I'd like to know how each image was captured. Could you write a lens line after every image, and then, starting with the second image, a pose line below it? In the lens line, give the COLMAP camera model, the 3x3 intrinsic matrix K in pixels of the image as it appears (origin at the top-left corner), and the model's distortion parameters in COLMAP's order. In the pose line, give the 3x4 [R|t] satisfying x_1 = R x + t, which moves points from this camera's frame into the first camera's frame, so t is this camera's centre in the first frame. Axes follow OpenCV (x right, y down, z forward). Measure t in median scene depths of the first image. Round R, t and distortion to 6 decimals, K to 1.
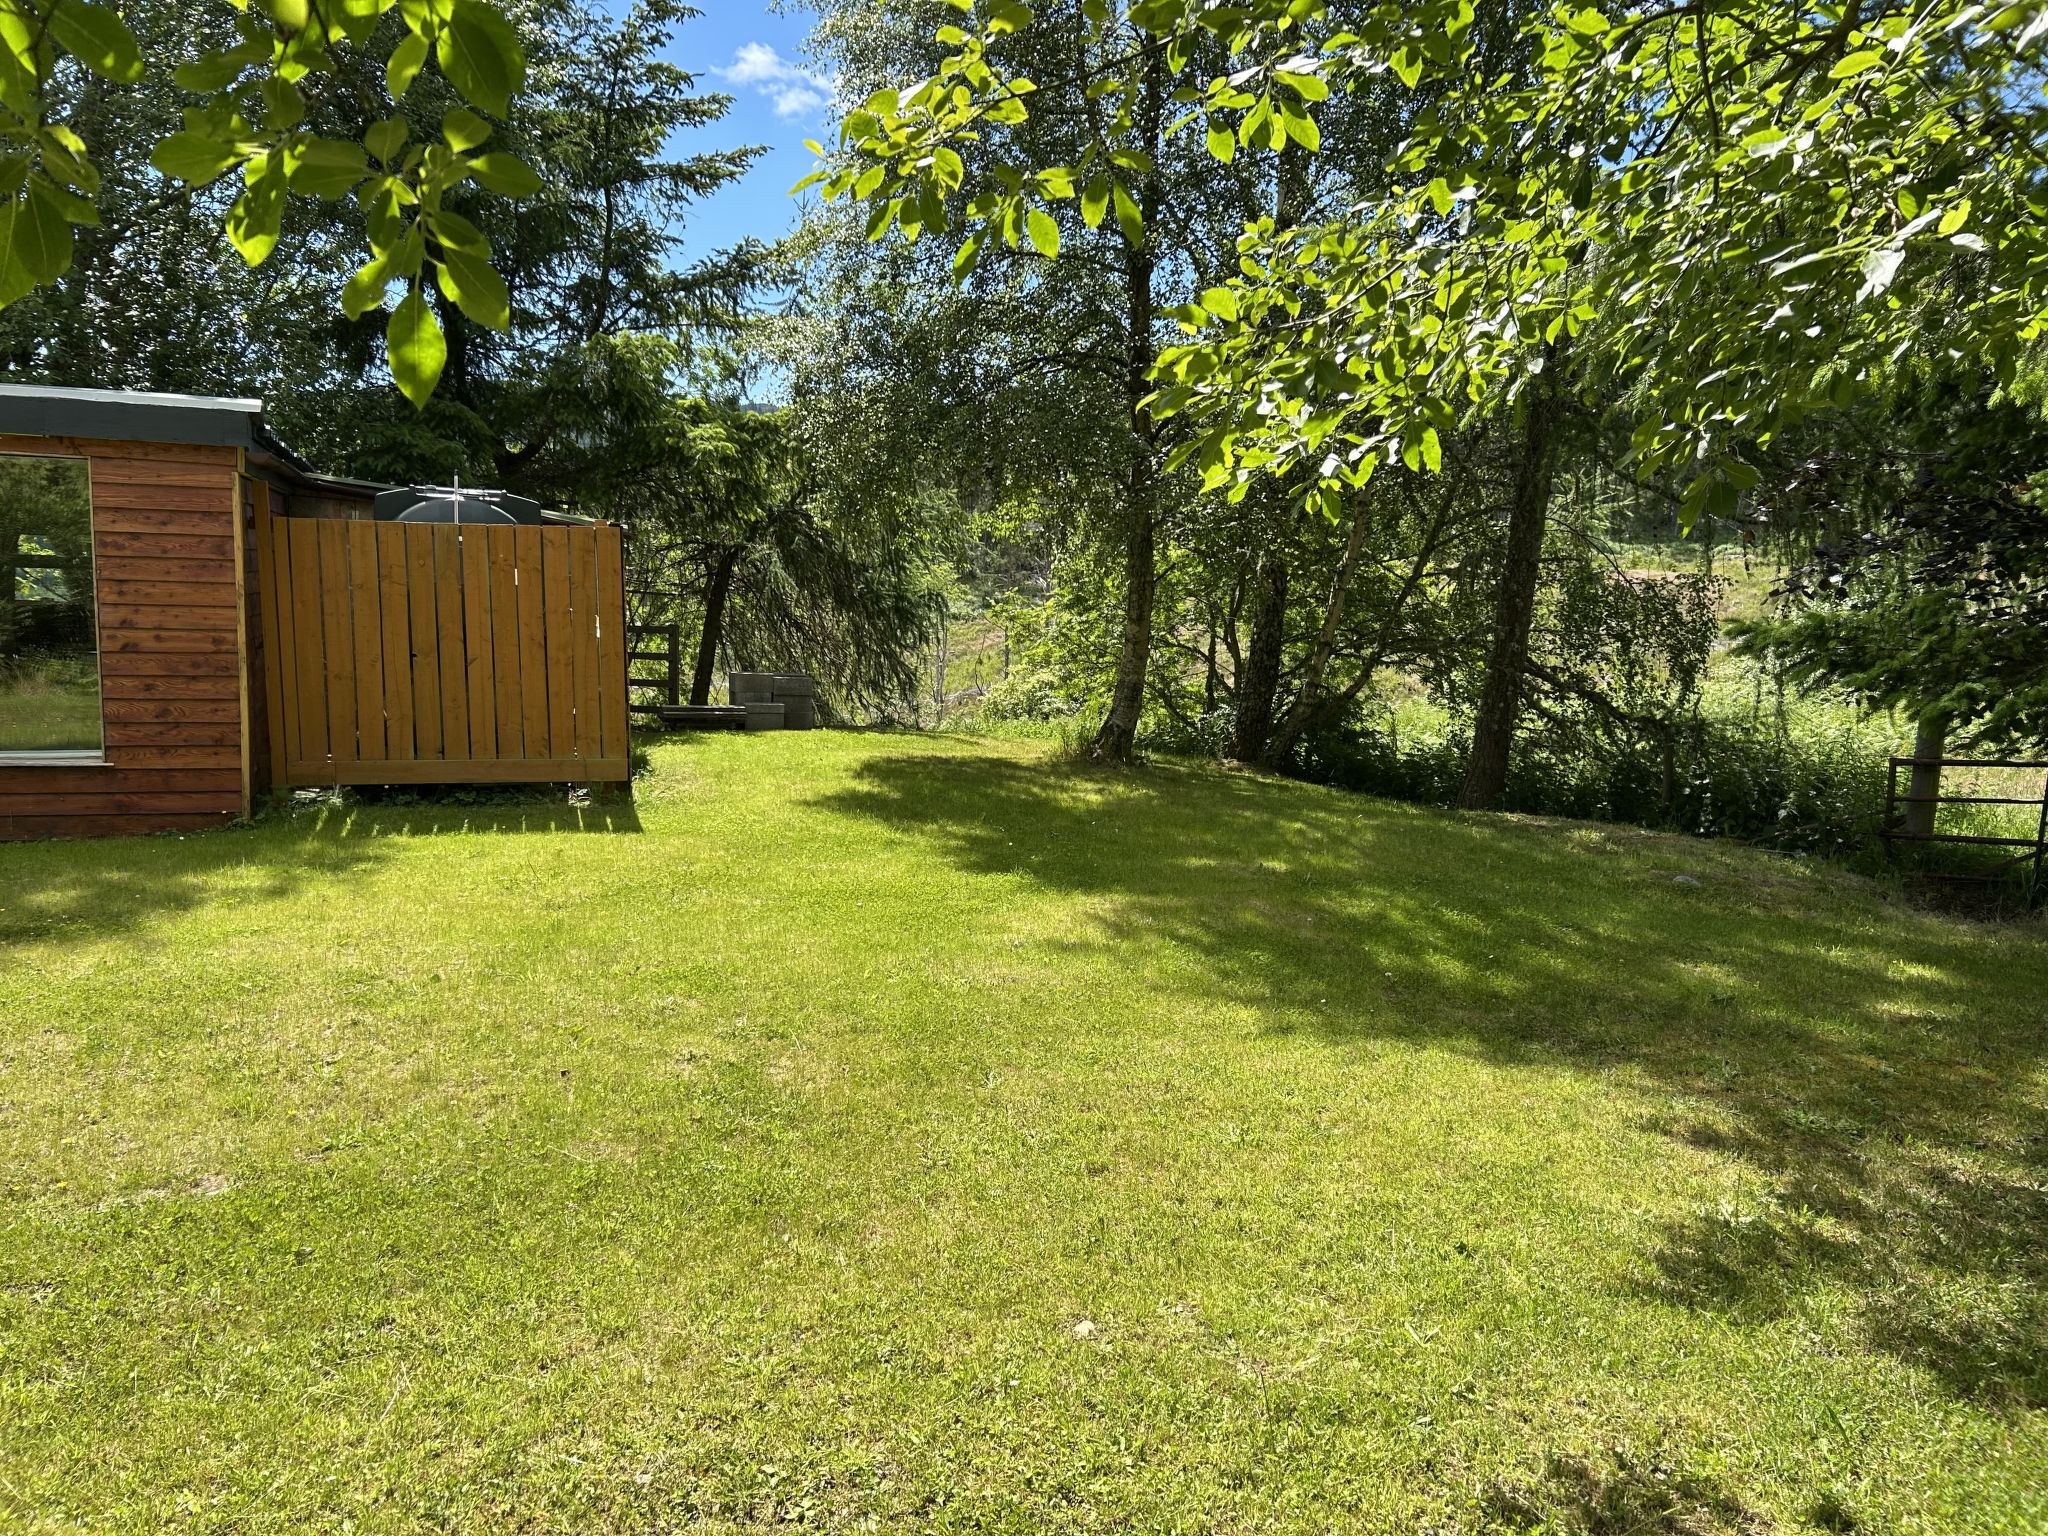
lens RADIAL K [[1531.3, 0, 1026.5], [0, 1531.3, 760.6], [0, 0, 1]] dist [0.048890, -0.006894]
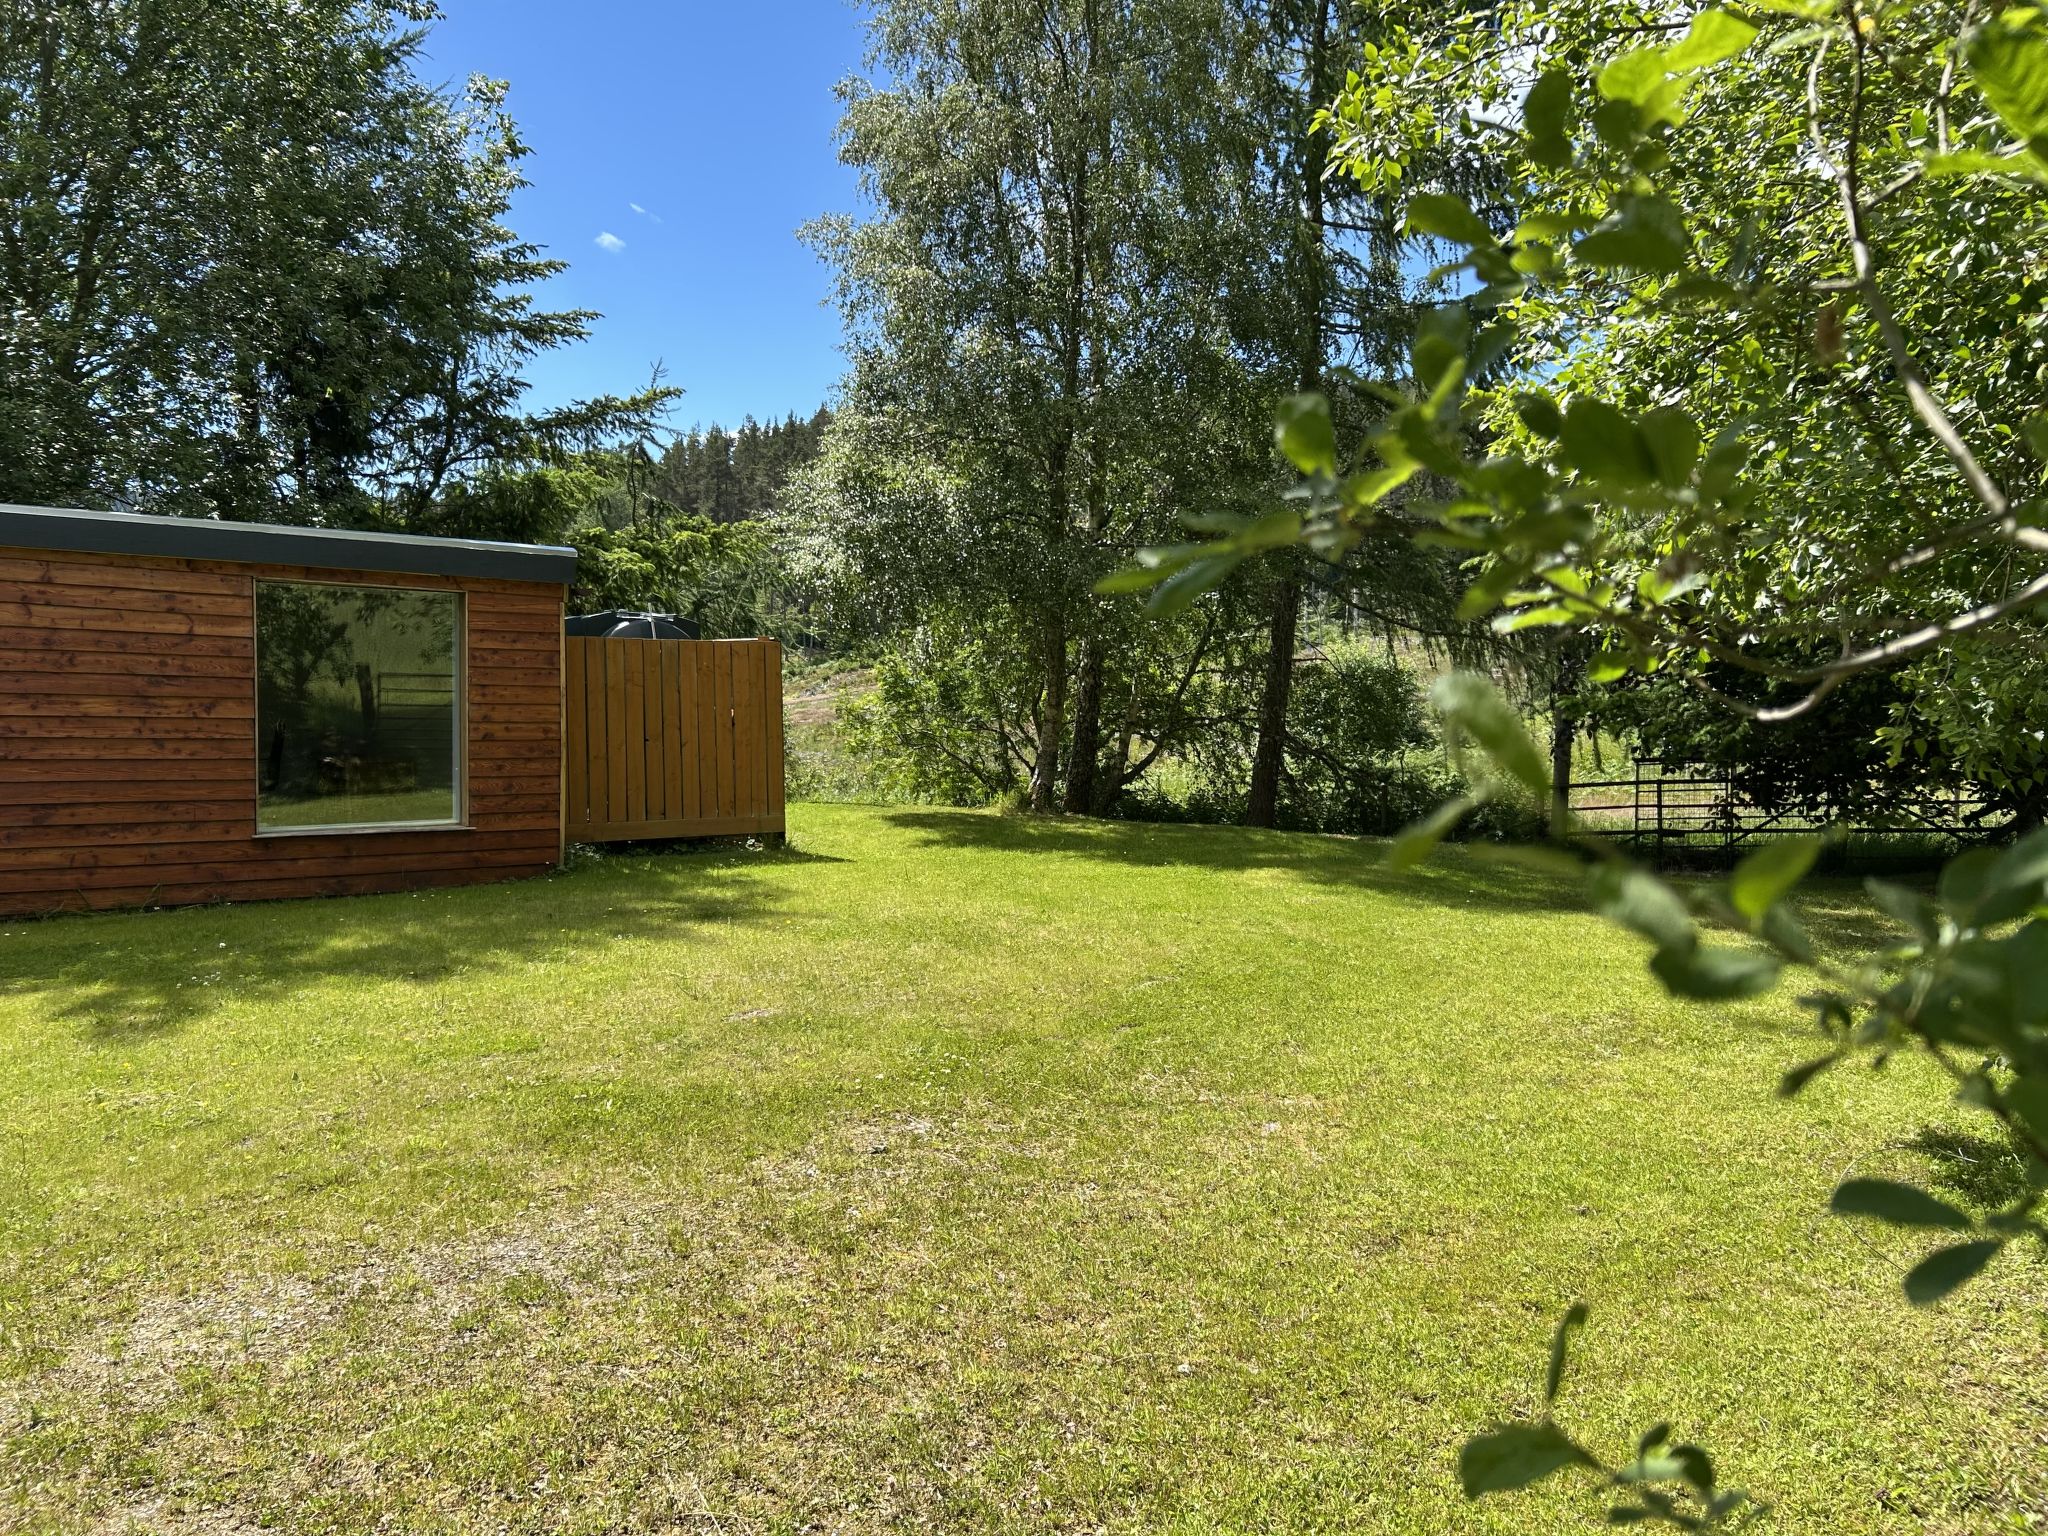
lens RADIAL K [[1531.3, 0, 1022.5], [0, 1531.3, 775.3], [0, 0, 1]] dist [0.048890, -0.006894]
pose [[0.928134, -0.030032, 0.371033, -0.372690], [0.050805, 0.997633, -0.046337, 0.023780], [-0.368763, 0.061858, 0.927463, -0.200413]]
